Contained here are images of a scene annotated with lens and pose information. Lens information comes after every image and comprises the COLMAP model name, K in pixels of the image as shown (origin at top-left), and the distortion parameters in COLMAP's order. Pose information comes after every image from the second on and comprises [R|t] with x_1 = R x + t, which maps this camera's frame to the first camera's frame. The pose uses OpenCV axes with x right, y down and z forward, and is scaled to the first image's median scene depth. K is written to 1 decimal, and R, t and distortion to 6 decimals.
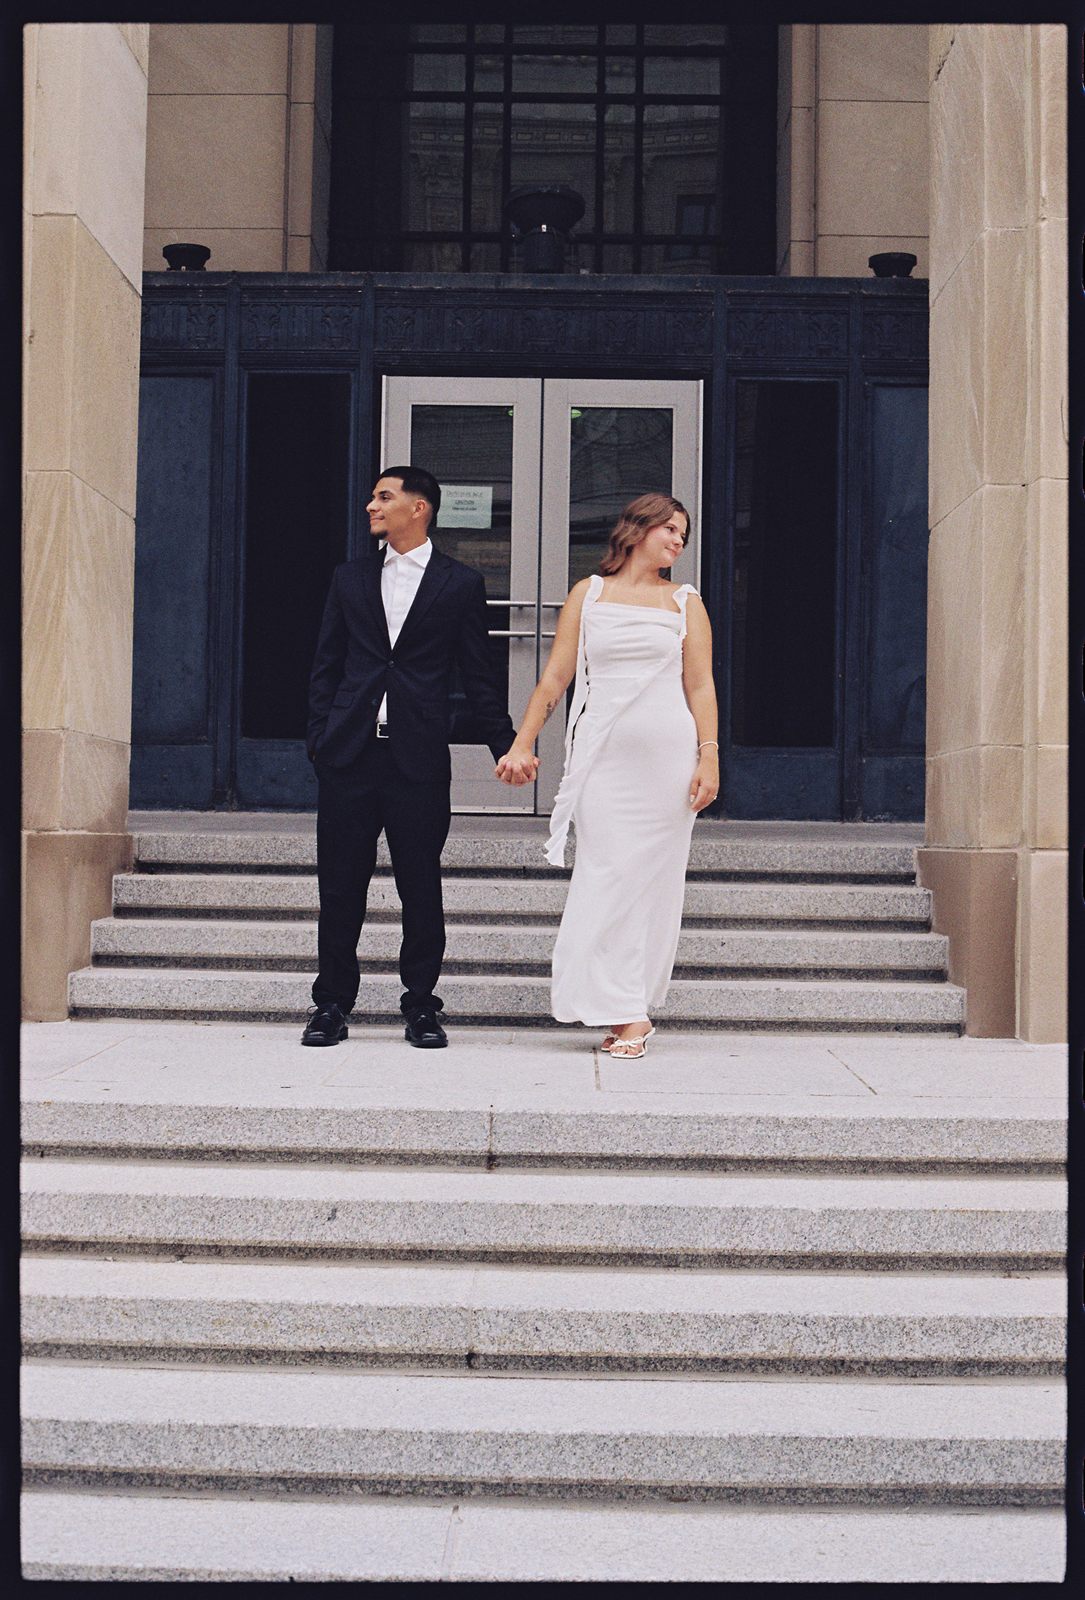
lens RADIAL K [[2282.9, 0, 539.1], [0, 2282.9, 799.6], [0, 0, 1]] dist [-0.115028, 0.000000]
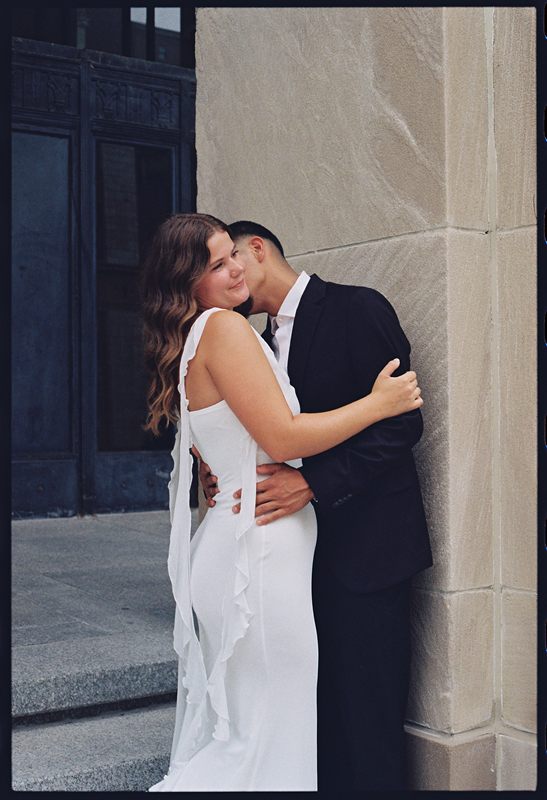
lens RADIAL K [[1140.8, 0, 274.7], [0, 1140.8, 392.9], [0, 0, 1]] dist [-0.106307, 0.000000]
pose [[0.810087, -0.017292, 0.586055, -0.080001], [0.011068, 0.999838, 0.014202, -0.124453], [-0.586205, -0.005018, 0.810147, 0.993702]]
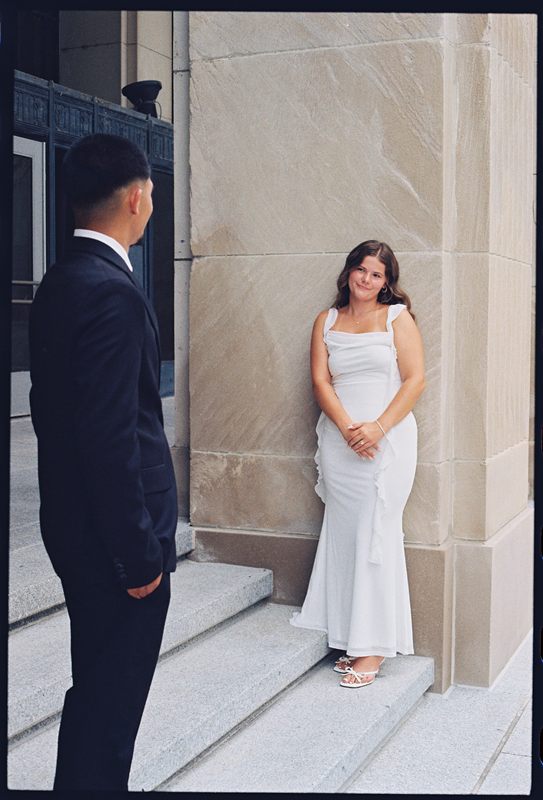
lens RADIAL K [[1141.4, 0, 268.4], [0, 1141.4, 399.5], [0, 0, 1]] dist [-0.115028, 0.000000]
pose [[0.370456, -0.081506, 0.925267, -0.554081], [-0.011509, 0.995663, 0.092315, -0.154092], [-0.928779, -0.044847, 0.367911, 1.151107]]
